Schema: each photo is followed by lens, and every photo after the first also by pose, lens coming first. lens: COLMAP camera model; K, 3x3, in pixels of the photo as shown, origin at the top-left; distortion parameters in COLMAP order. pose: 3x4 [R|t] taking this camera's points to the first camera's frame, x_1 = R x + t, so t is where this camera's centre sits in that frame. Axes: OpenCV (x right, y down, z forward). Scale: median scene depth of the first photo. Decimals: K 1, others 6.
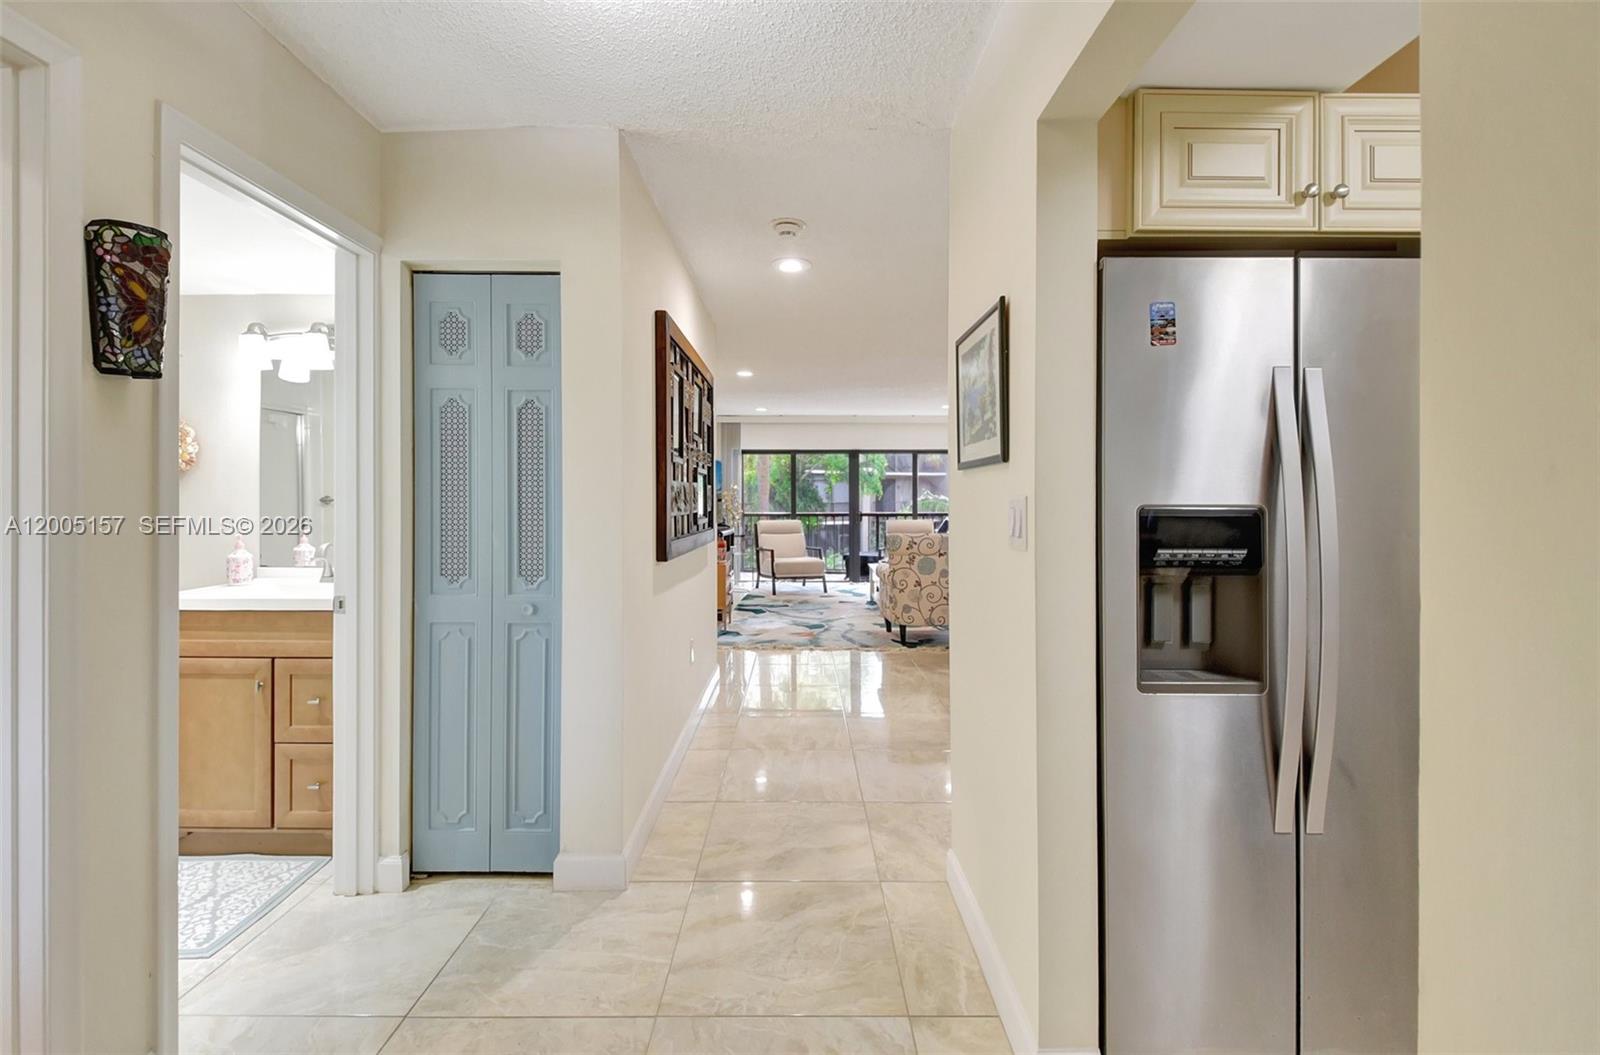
lens RADIAL K [[689.9, 0, 801.8], [0, 689.9, 496.3], [0, 0, 1]] dist [0.025781, 0.000087]
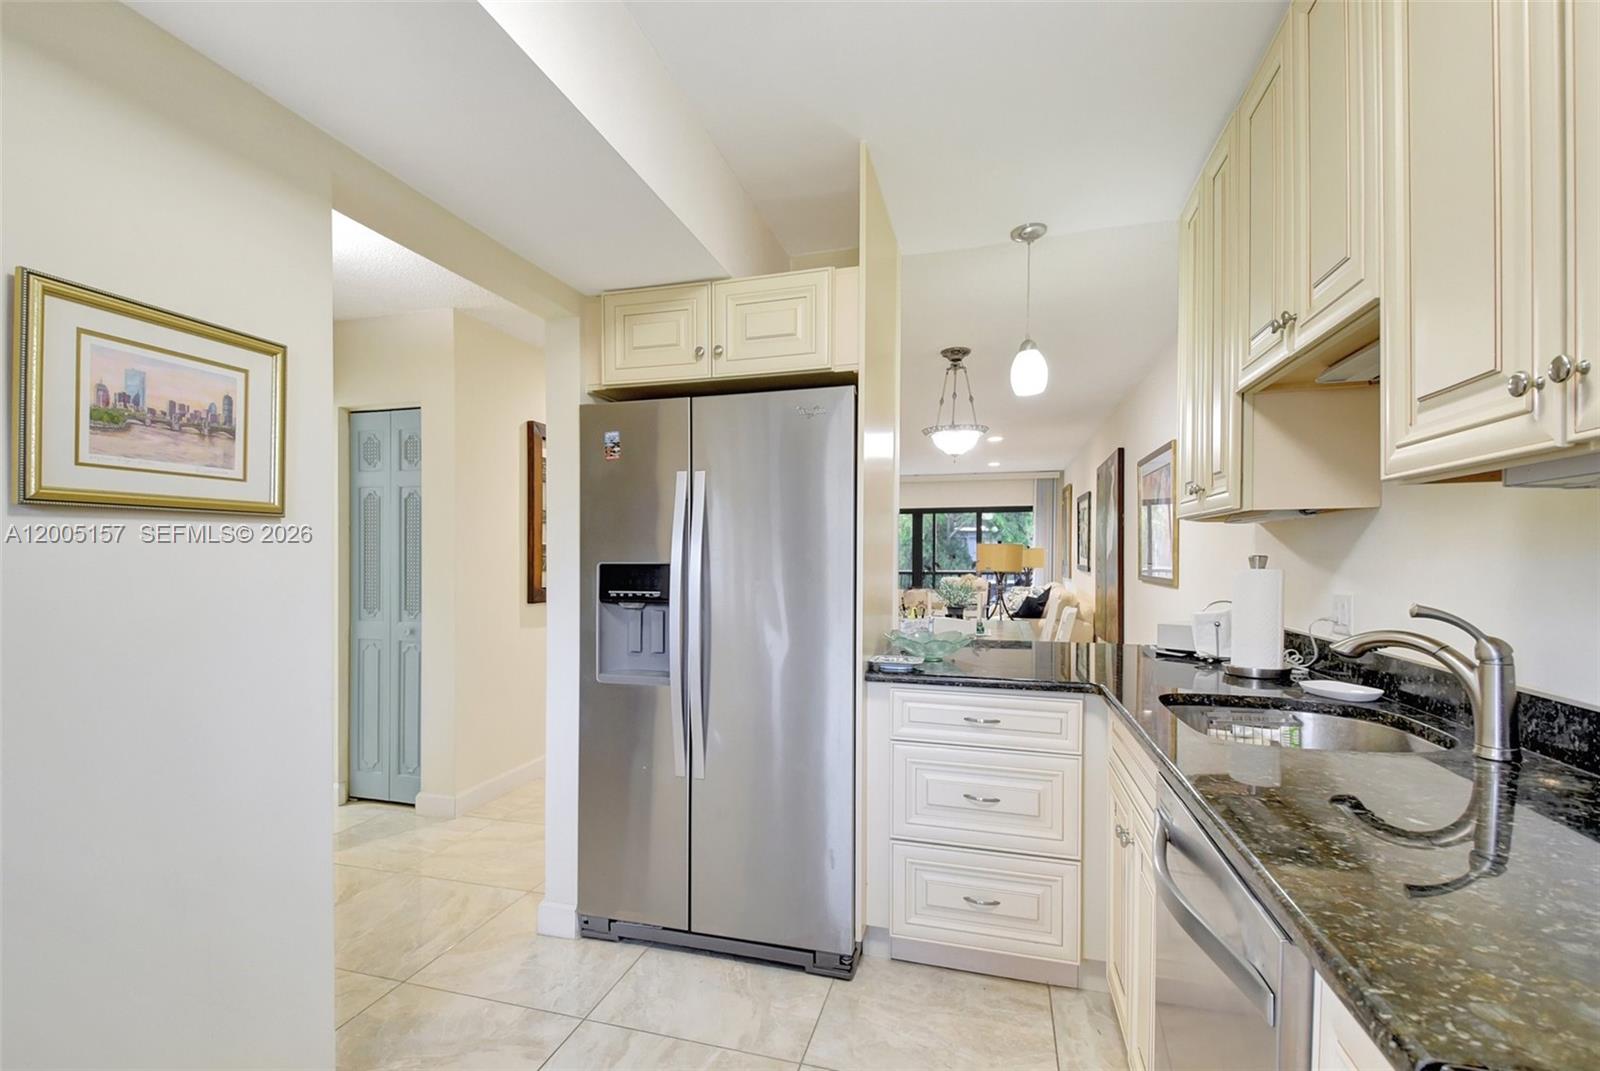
lens RADIAL K [[710.7, 0, 797.8], [0, 710.7, 557.2], [0, 0, 1]] dist [0.000622, -0.000010]
pose [[0.960332, -0.003547, -0.278837, 0.846491], [0.004374, 0.999988, 0.002342, 0.001179], [0.278825, -0.003469, 0.960336, -0.246294]]
